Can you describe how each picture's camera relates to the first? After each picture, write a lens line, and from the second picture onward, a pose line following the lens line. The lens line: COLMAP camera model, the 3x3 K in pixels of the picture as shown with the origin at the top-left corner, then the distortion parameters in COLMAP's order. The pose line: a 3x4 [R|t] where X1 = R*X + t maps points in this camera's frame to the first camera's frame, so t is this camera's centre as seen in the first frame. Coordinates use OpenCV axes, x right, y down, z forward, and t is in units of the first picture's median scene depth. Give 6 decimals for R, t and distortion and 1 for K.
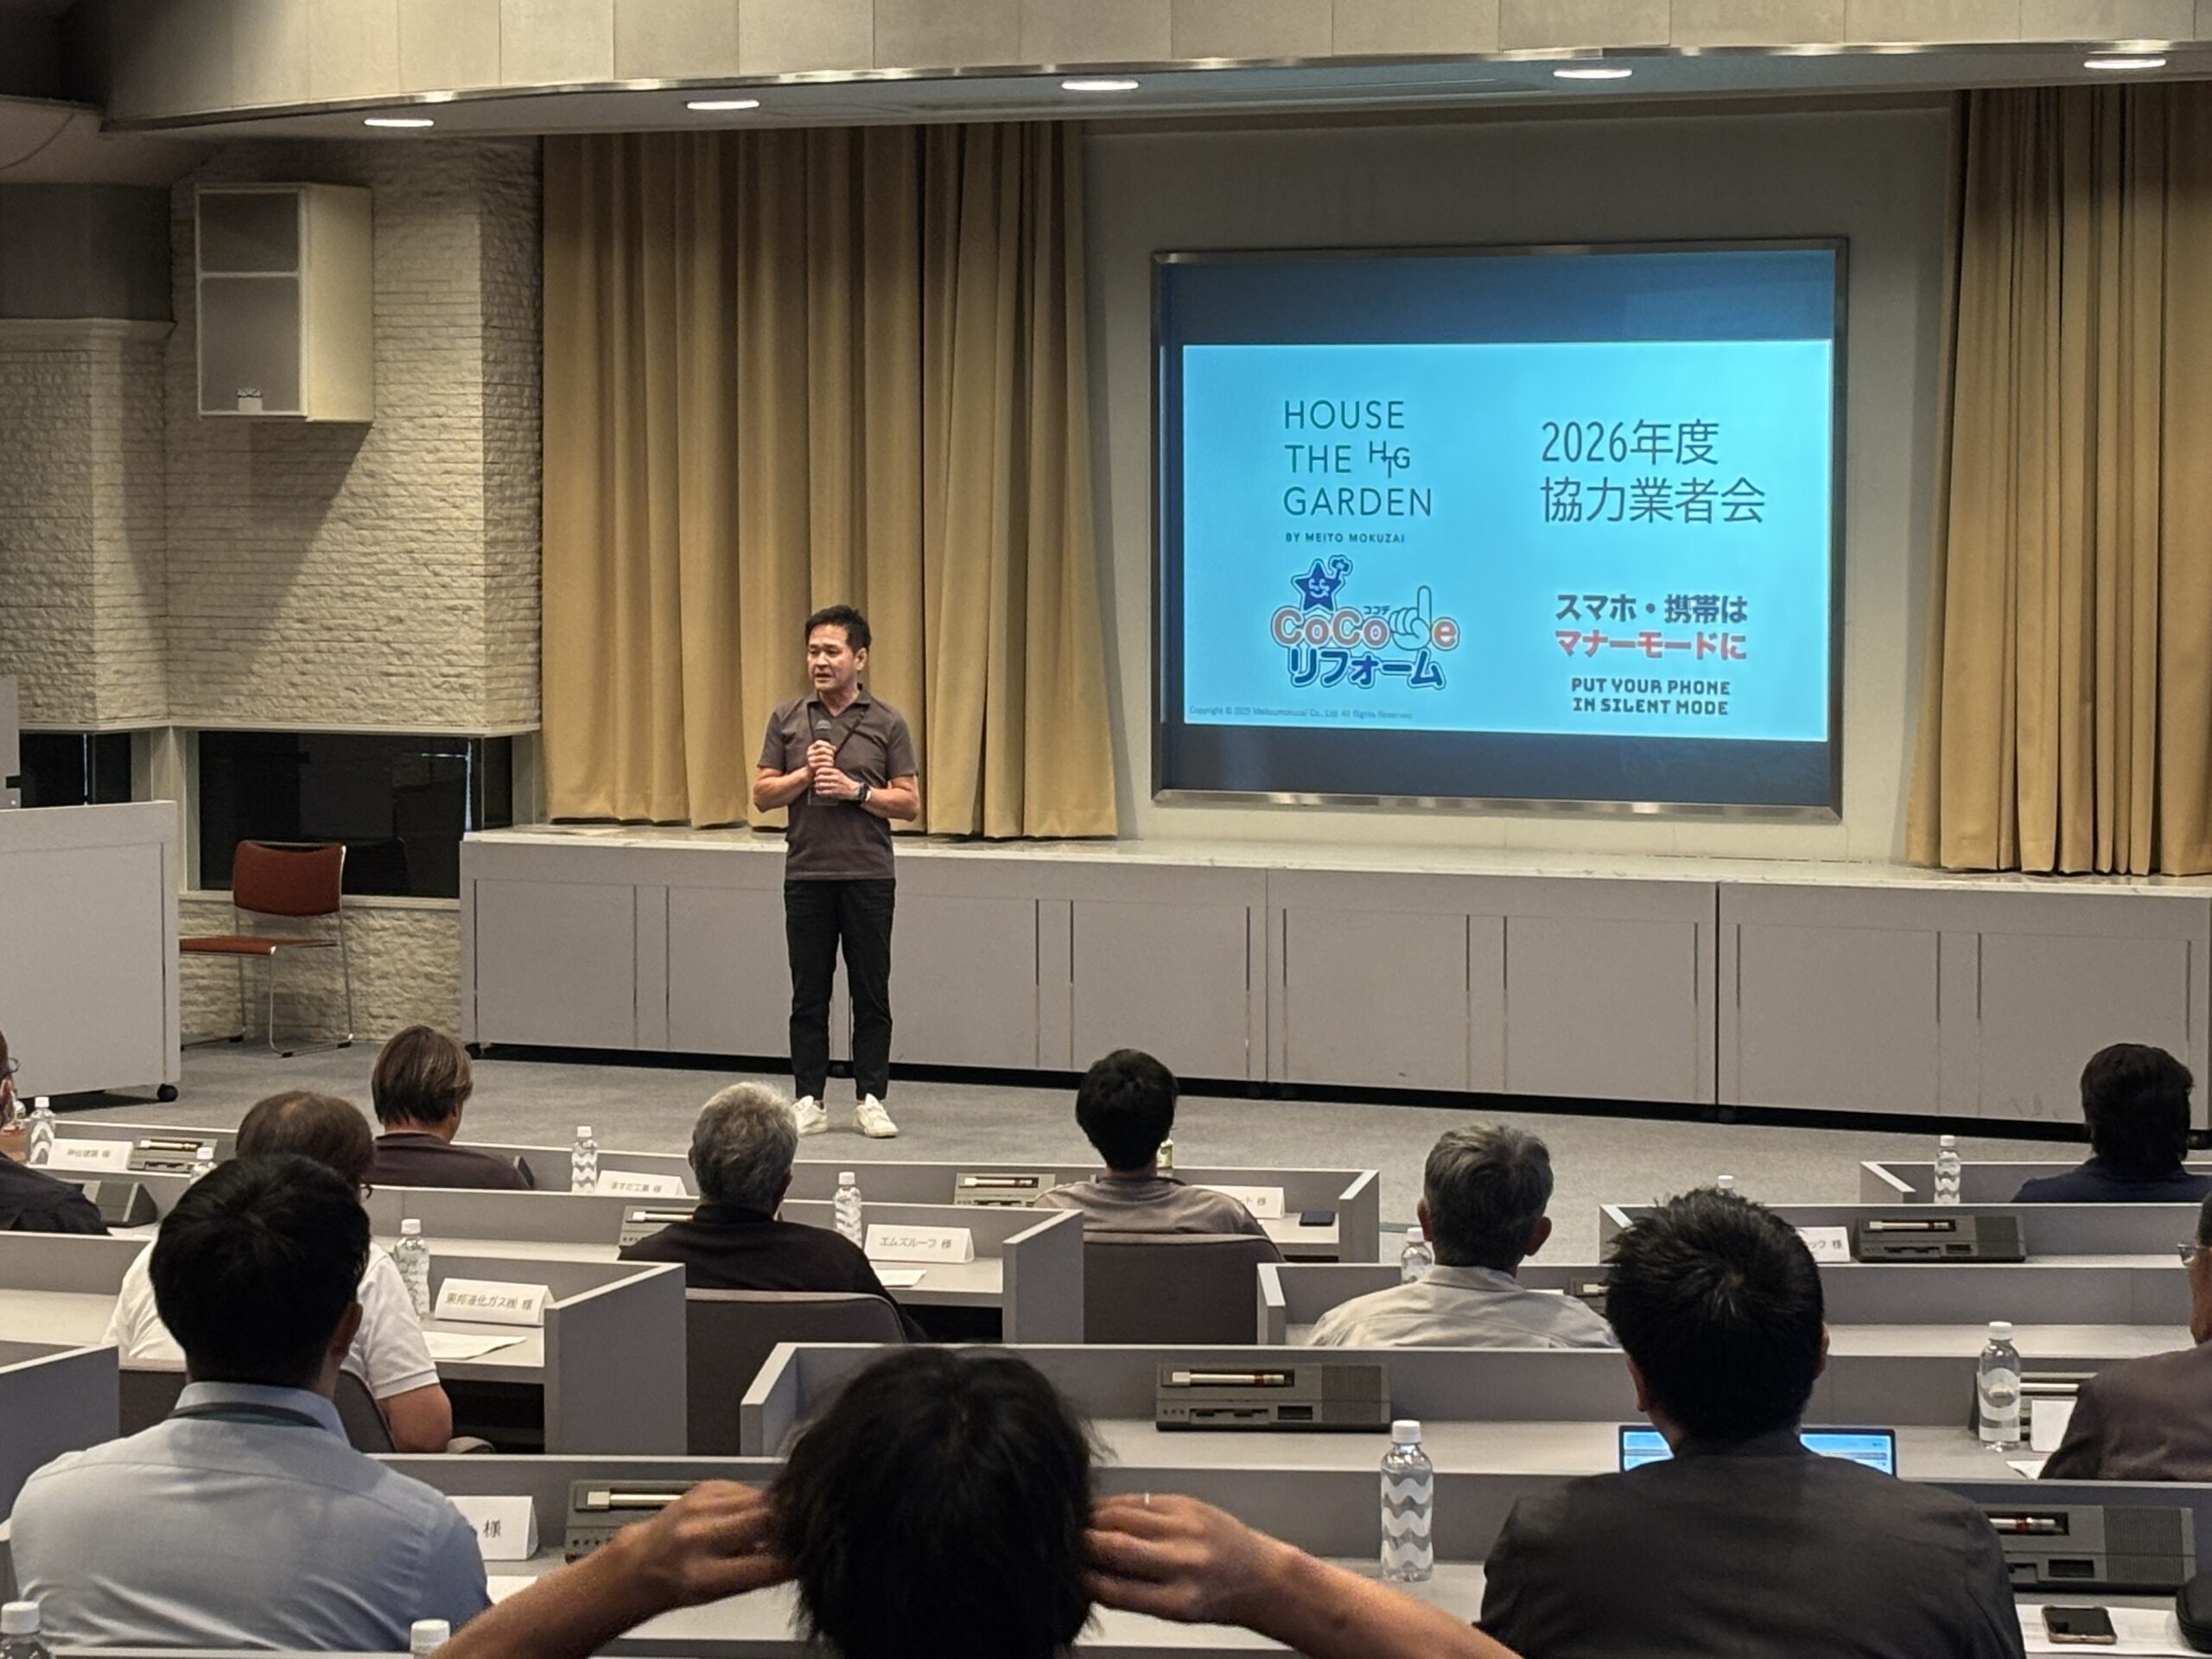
lens RADIAL K [[5585.6, 0, 1105.4], [0, 5585.6, 830.1], [0, 0, 1]] dist [0.228837, 0.000000]
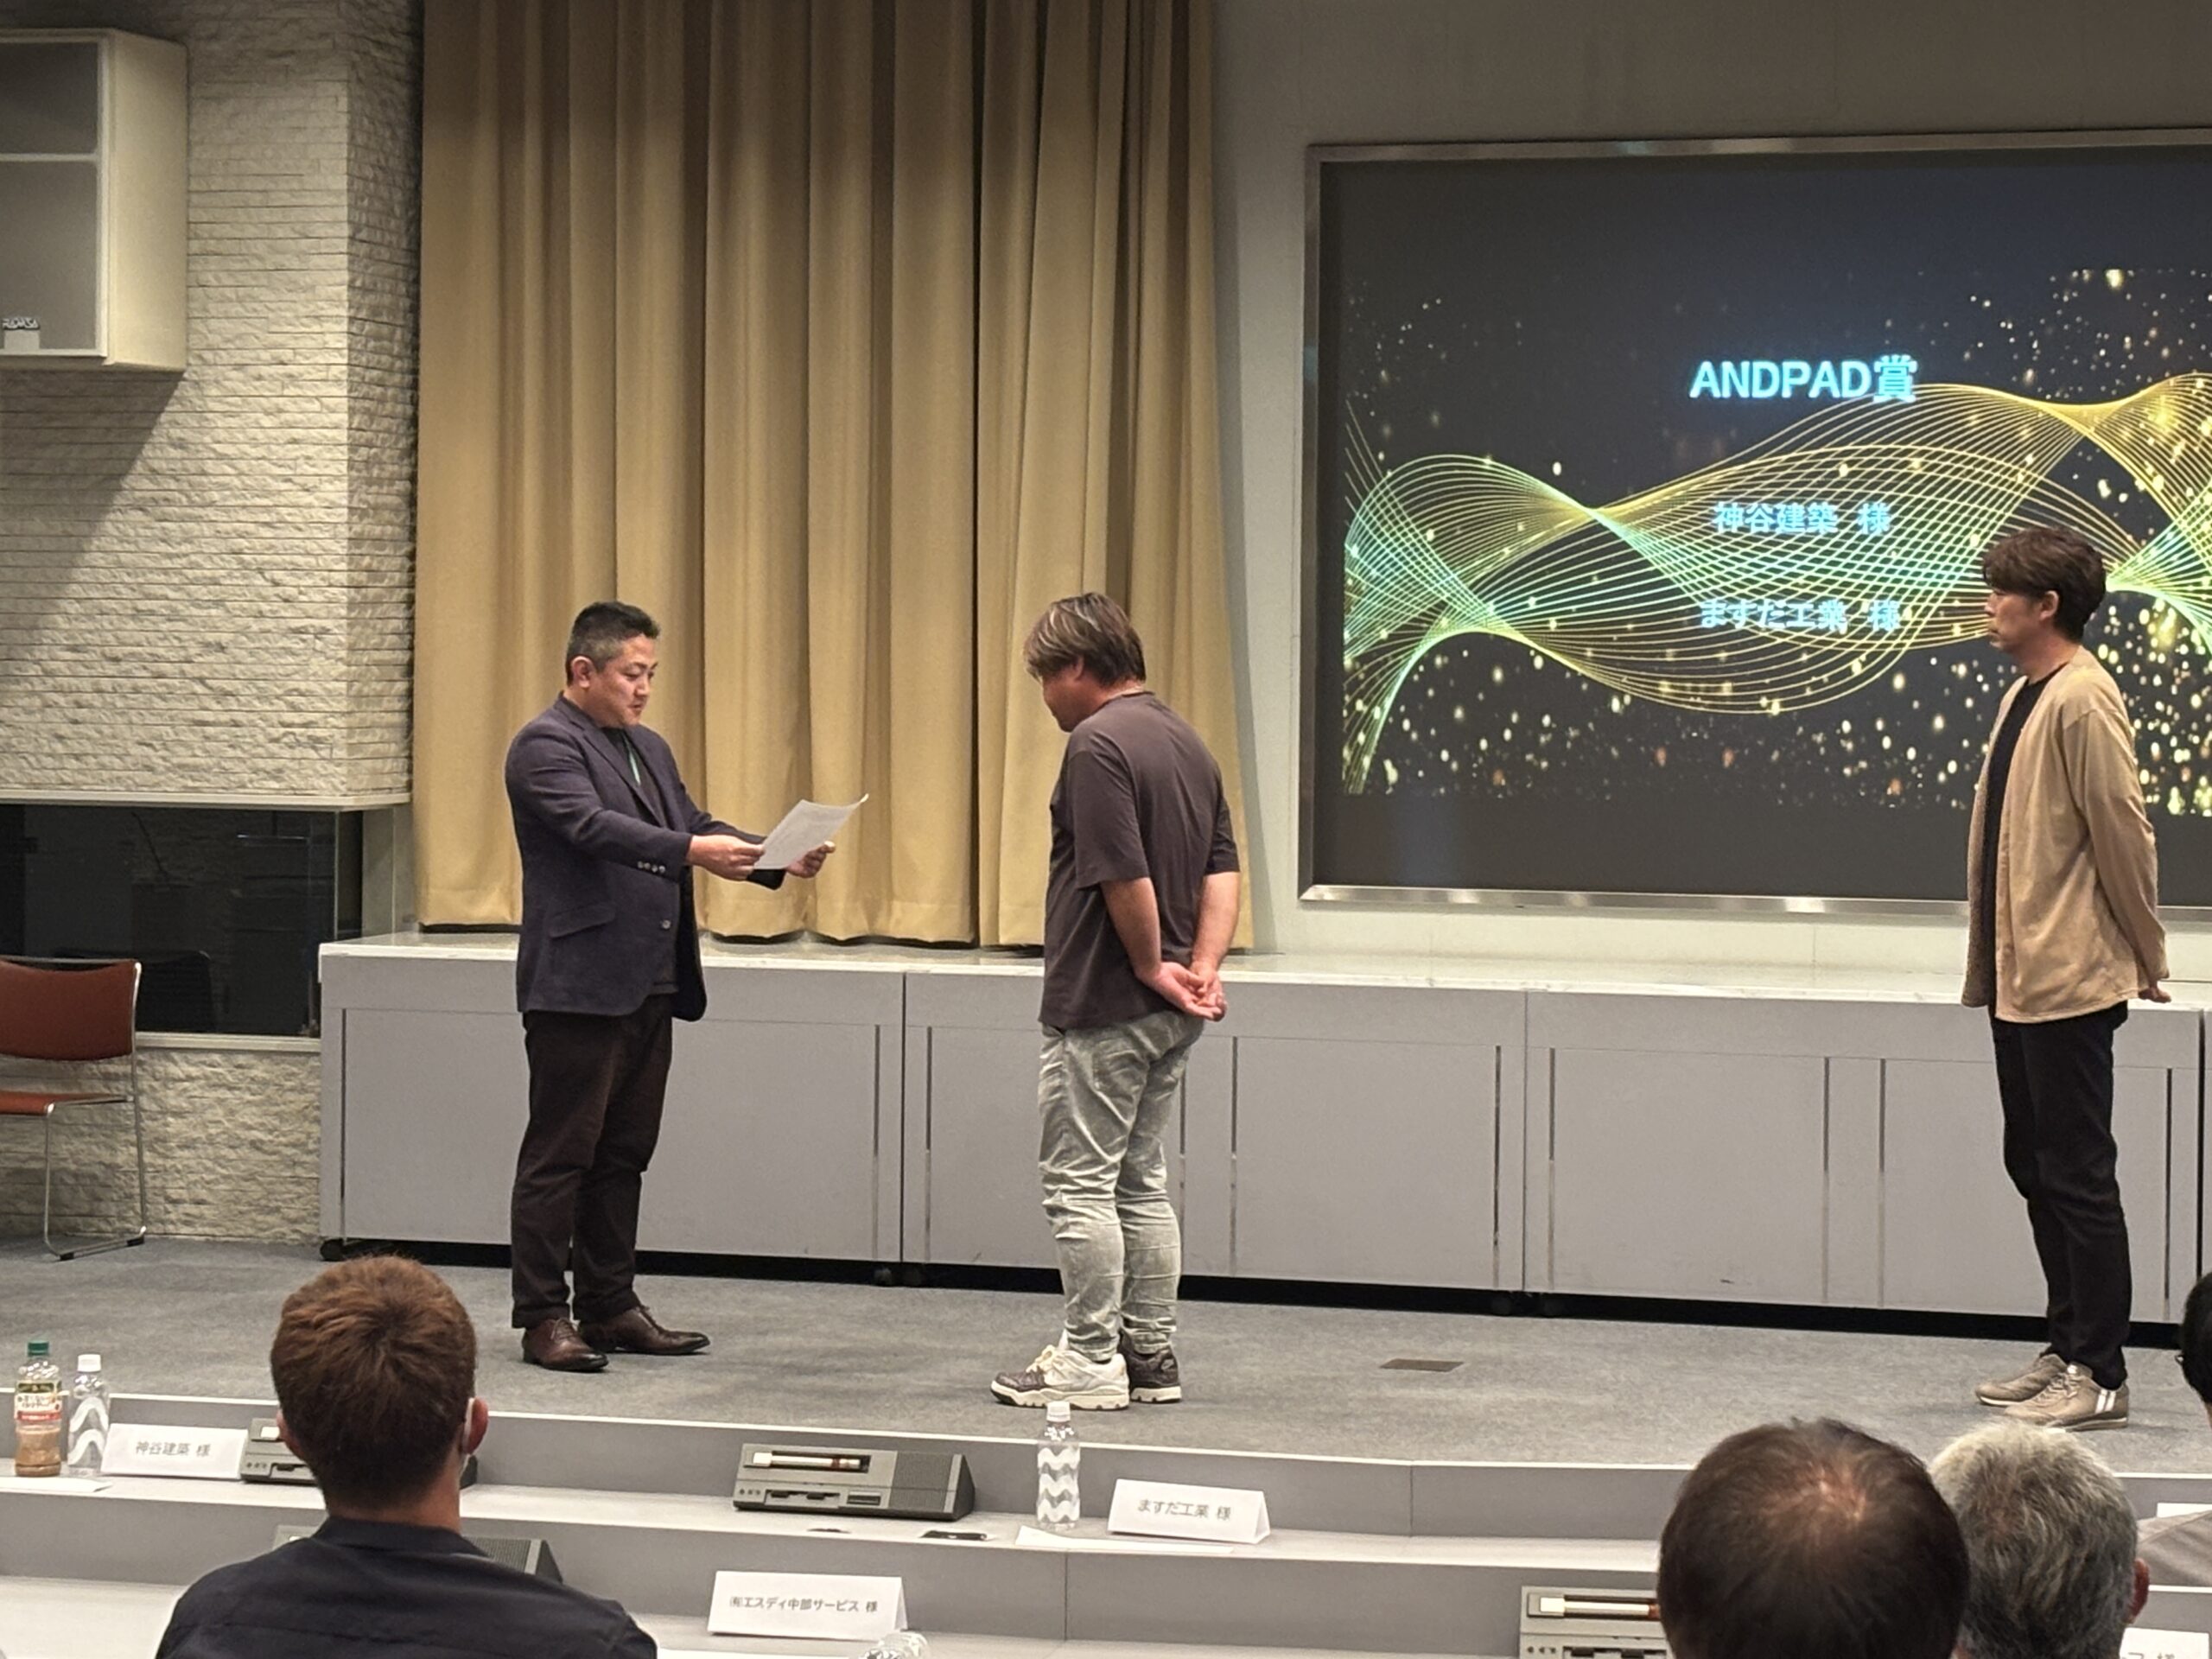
lens RADIAL K [[5644.9, 0, 1106.2], [0, 5644.9, 829.0], [0, 0, 1]] dist [0.173246, 0.000000]
pose [[0.990541, 0.005892, 0.137094, -0.113231], [-0.002046, 0.999601, -0.028179, 0.005967], [-0.137205, 0.027632, 0.990157, 0.268021]]
